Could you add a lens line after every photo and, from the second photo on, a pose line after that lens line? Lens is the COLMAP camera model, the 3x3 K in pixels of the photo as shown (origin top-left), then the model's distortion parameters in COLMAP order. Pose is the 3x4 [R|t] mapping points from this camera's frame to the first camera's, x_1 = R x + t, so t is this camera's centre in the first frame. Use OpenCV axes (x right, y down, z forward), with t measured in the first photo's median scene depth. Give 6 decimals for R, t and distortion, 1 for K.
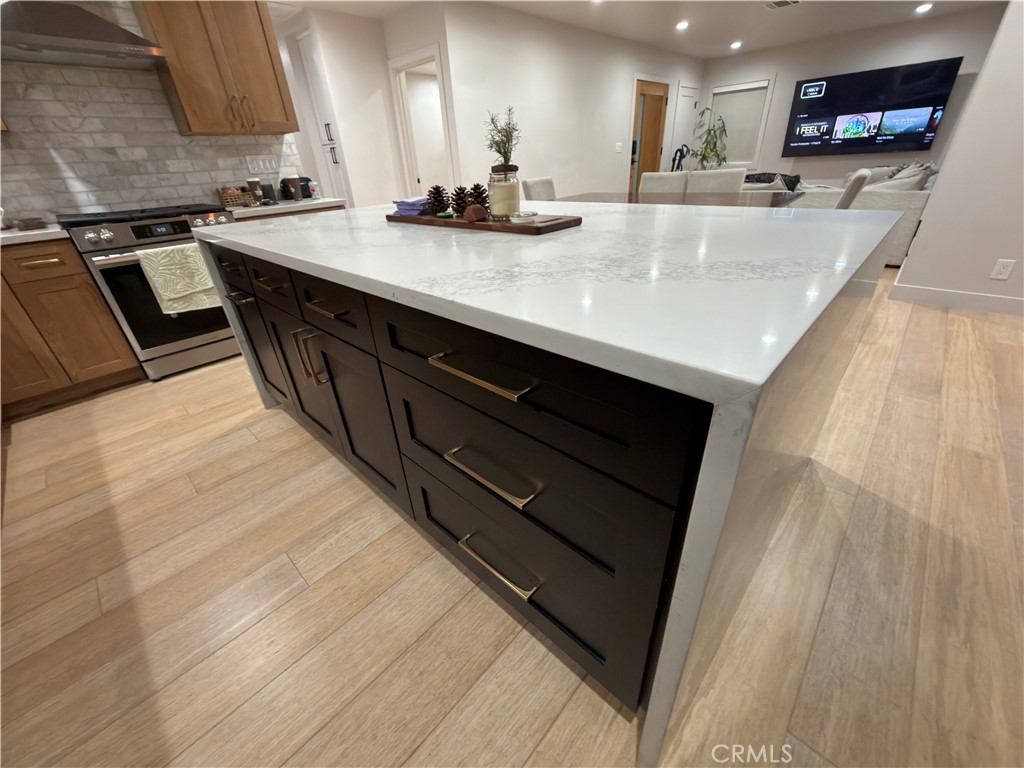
lens RADIAL K [[407.3, 0, 513.0], [0, 407.3, 382.0], [0, 0, 1]] dist [0.001253, 0.000488]
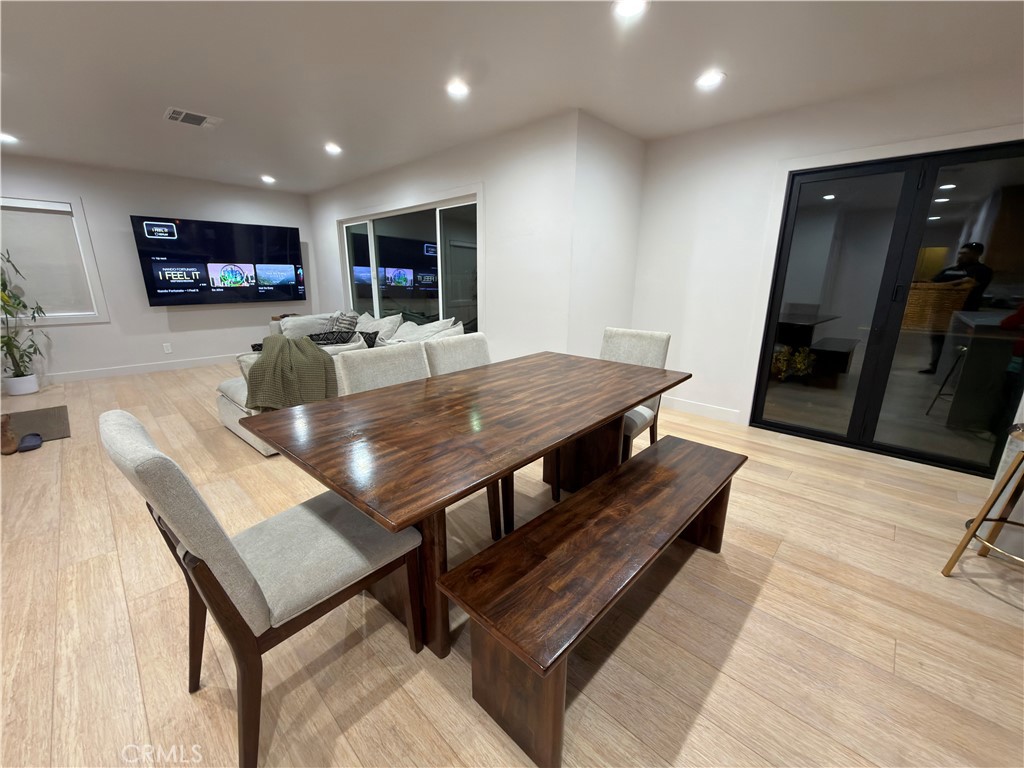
lens RADIAL K [[407.3, 0, 515.9], [0, 407.3, 379.8], [0, 0, 1]] dist [0.001253, 0.000488]
pose [[0.002024, -0.193697, 0.981059, -0.098306], [0.478420, 0.861687, 0.169141, -0.307306], [-0.878129, 0.469017, 0.094412, 0.517949]]
